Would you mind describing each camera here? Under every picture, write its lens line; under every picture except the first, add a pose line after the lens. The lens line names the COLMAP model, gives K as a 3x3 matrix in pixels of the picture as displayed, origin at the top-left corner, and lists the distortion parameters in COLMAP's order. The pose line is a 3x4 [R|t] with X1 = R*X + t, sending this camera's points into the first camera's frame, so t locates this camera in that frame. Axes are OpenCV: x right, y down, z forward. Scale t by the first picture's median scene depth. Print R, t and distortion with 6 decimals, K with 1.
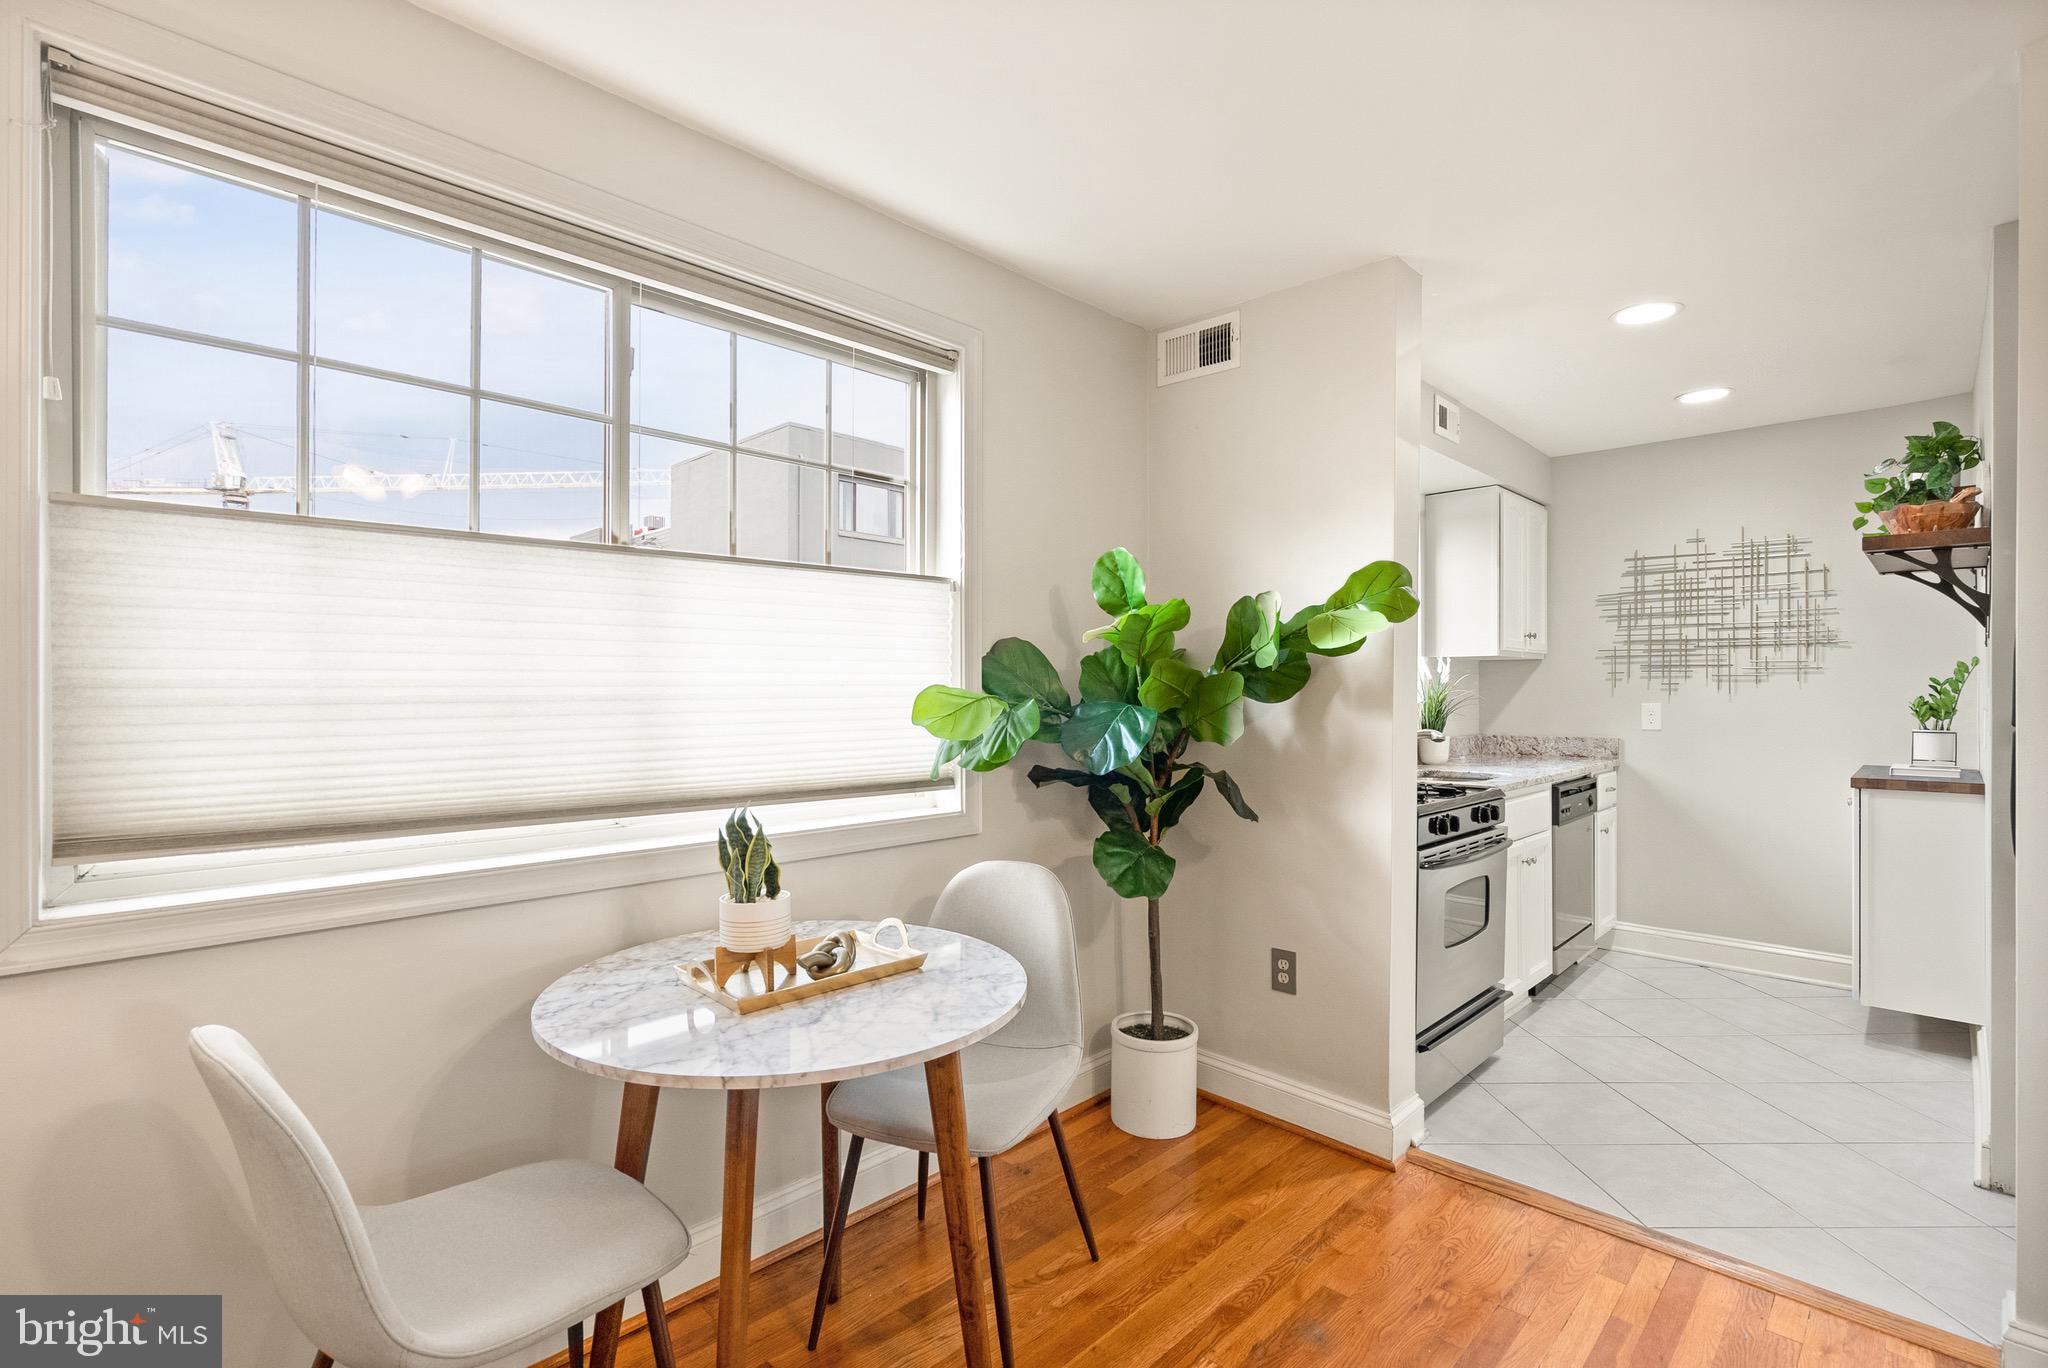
lens RADIAL K [[949.4, 0, 1018.8], [0, 949.4, 694.5], [0, 0, 1]] dist [-0.007340, 0.003578]
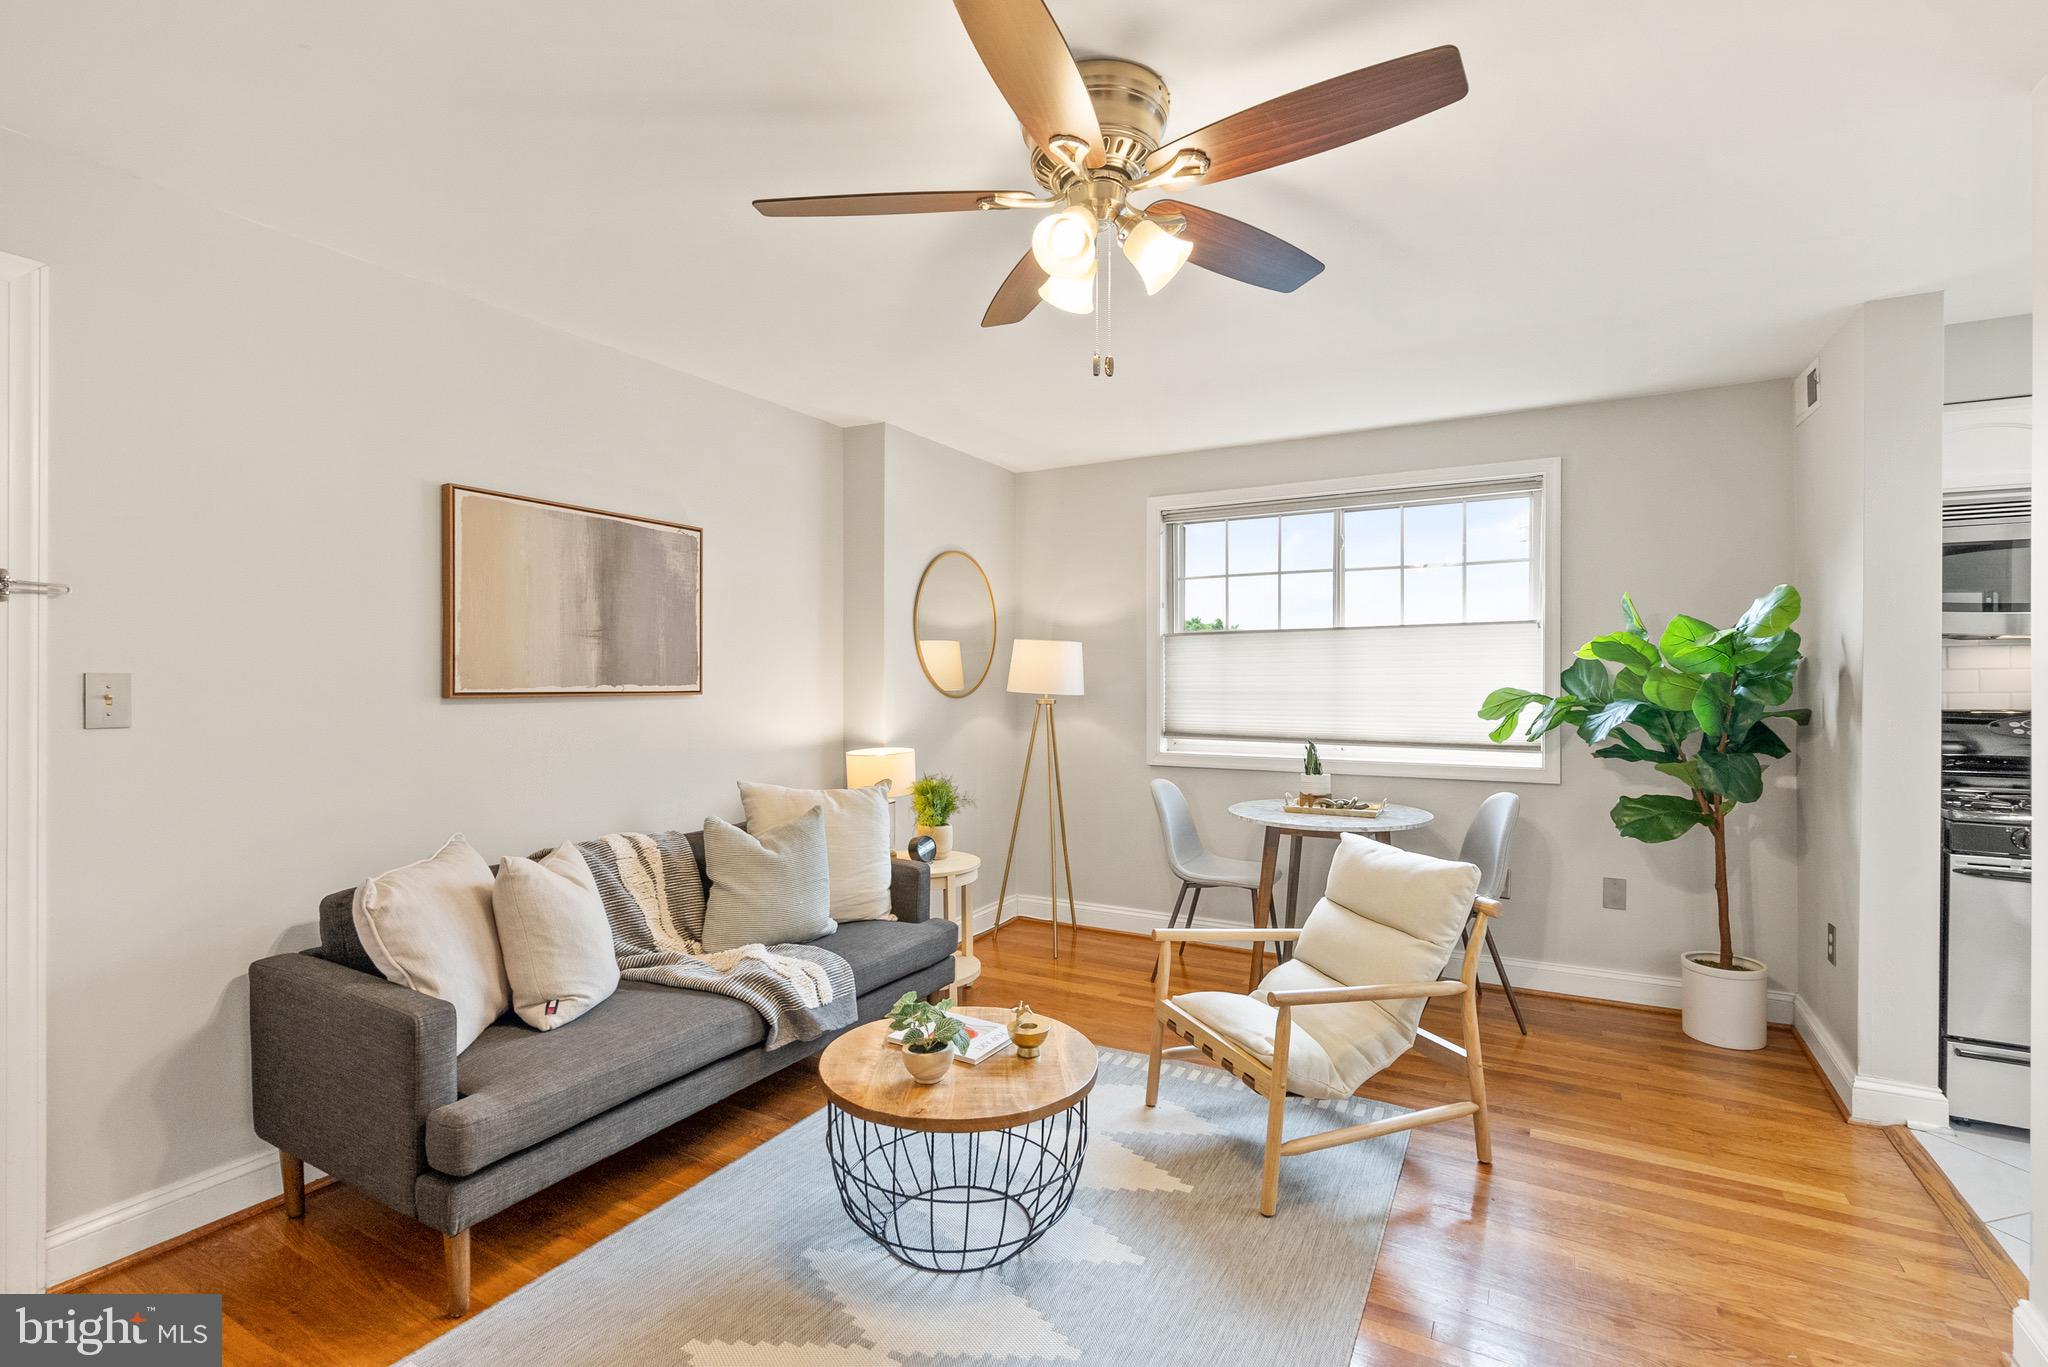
lens RADIAL K [[949.4, 0, 1013.5], [0, 949.4, 687.8], [0, 0, 1]] dist [-0.007340, 0.003578]
pose [[0.257391, 0.009310, -0.966262, 0.752464], [-0.004194, 0.999955, 0.008518, -0.011895], [0.966298, 0.001860, 0.257419, -0.155594]]
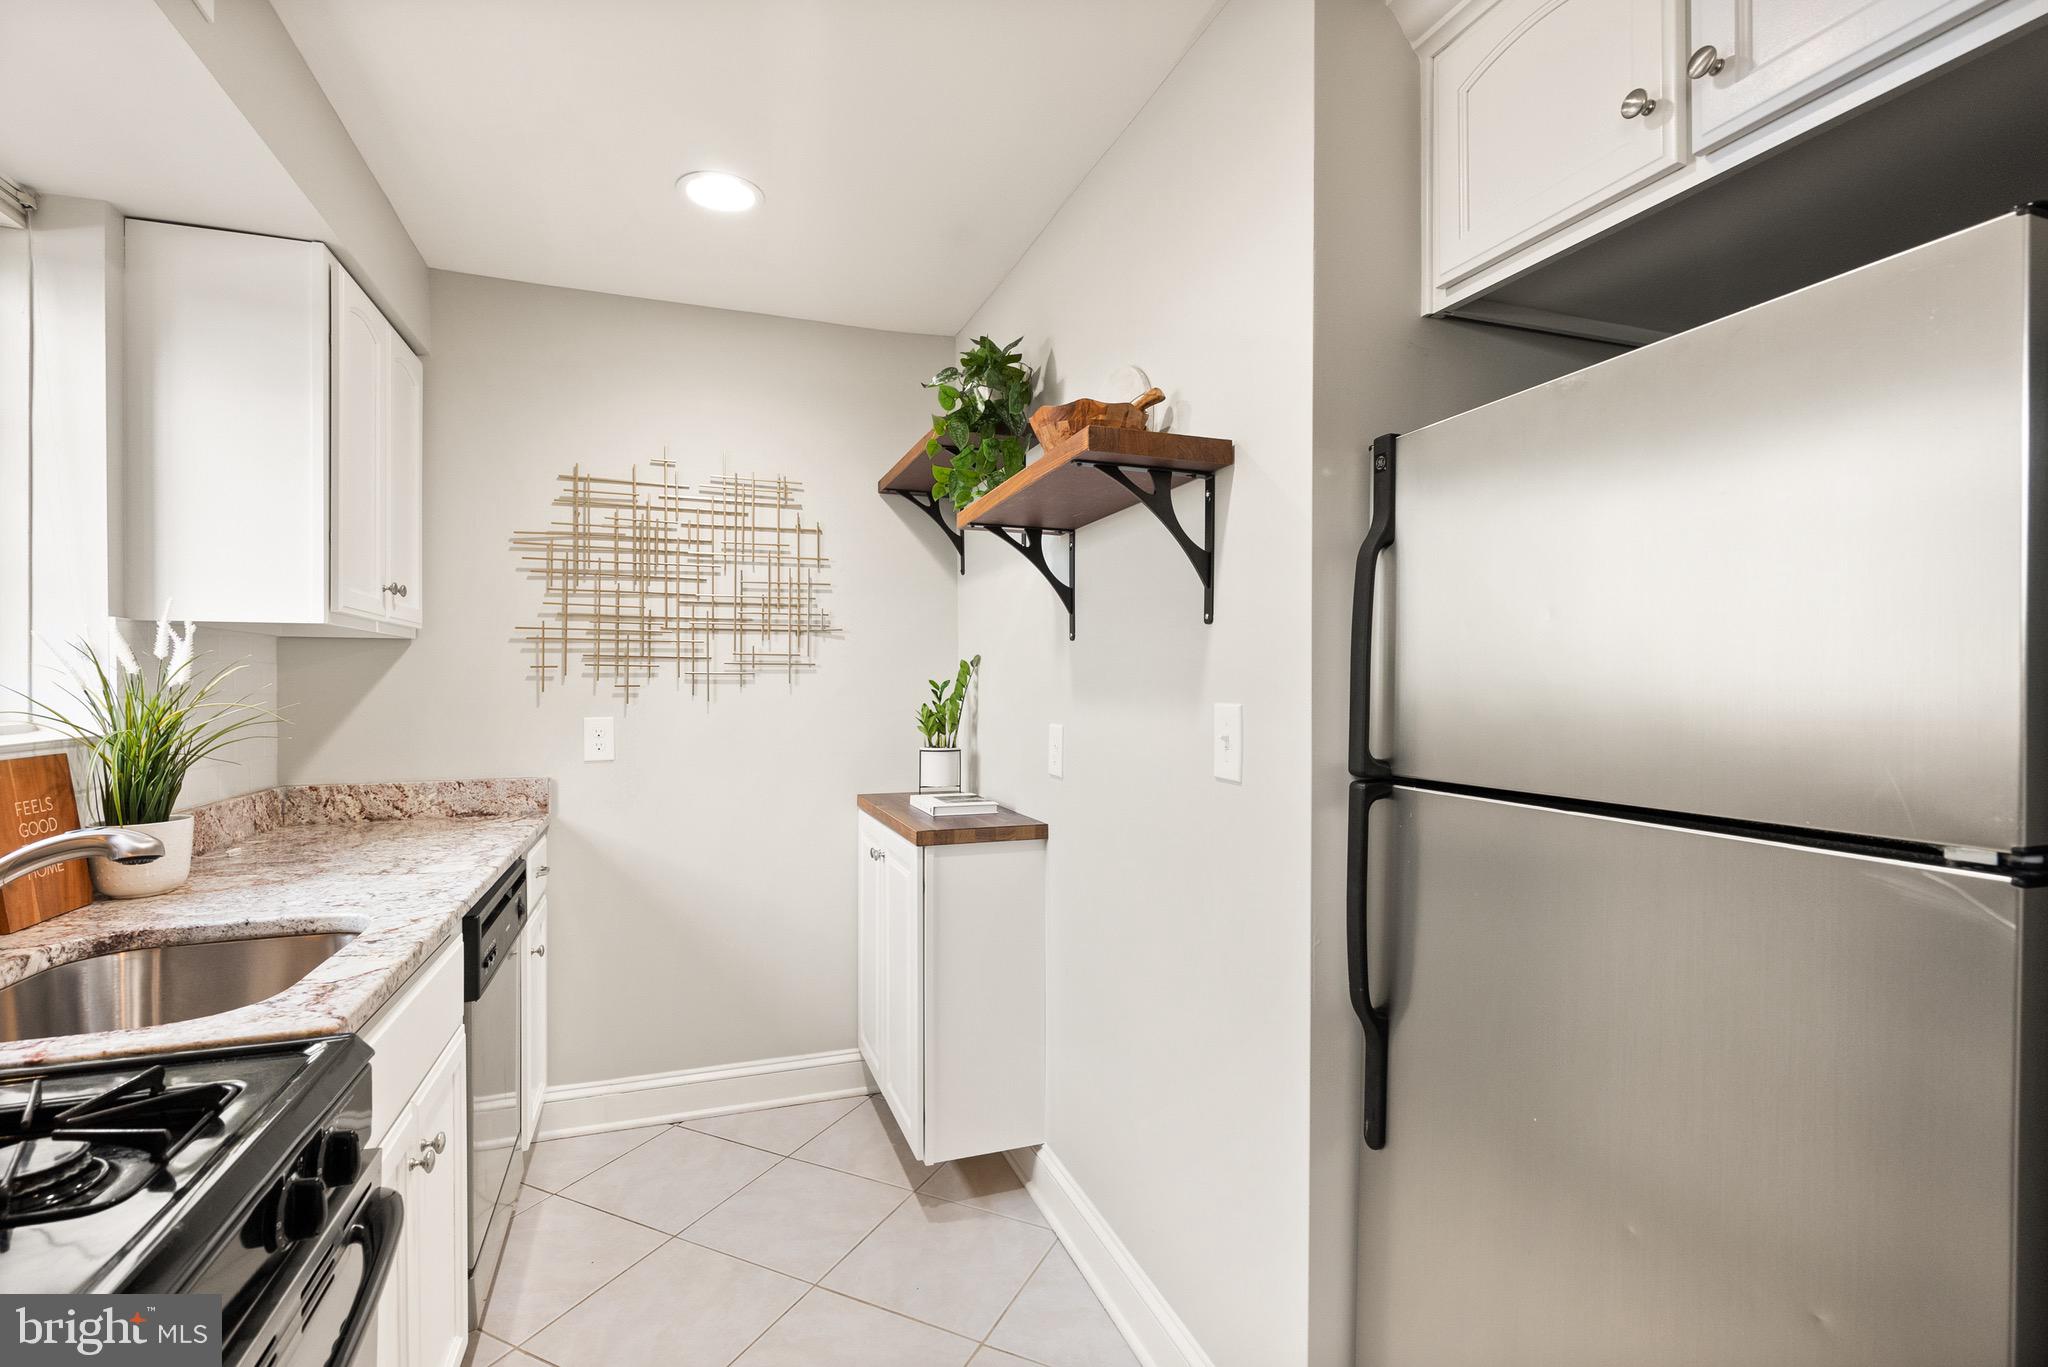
lens RADIAL K [[949.4, 0, 1021.9], [0, 949.4, 685.7], [0, 0, 1]] dist [-0.007340, 0.003578]
pose [[0.437820, -0.000613, 0.899062, 0.256585], [0.001205, 0.999999, 0.000095, -0.011943], [-0.899062, 0.001041, 0.437820, 0.527418]]
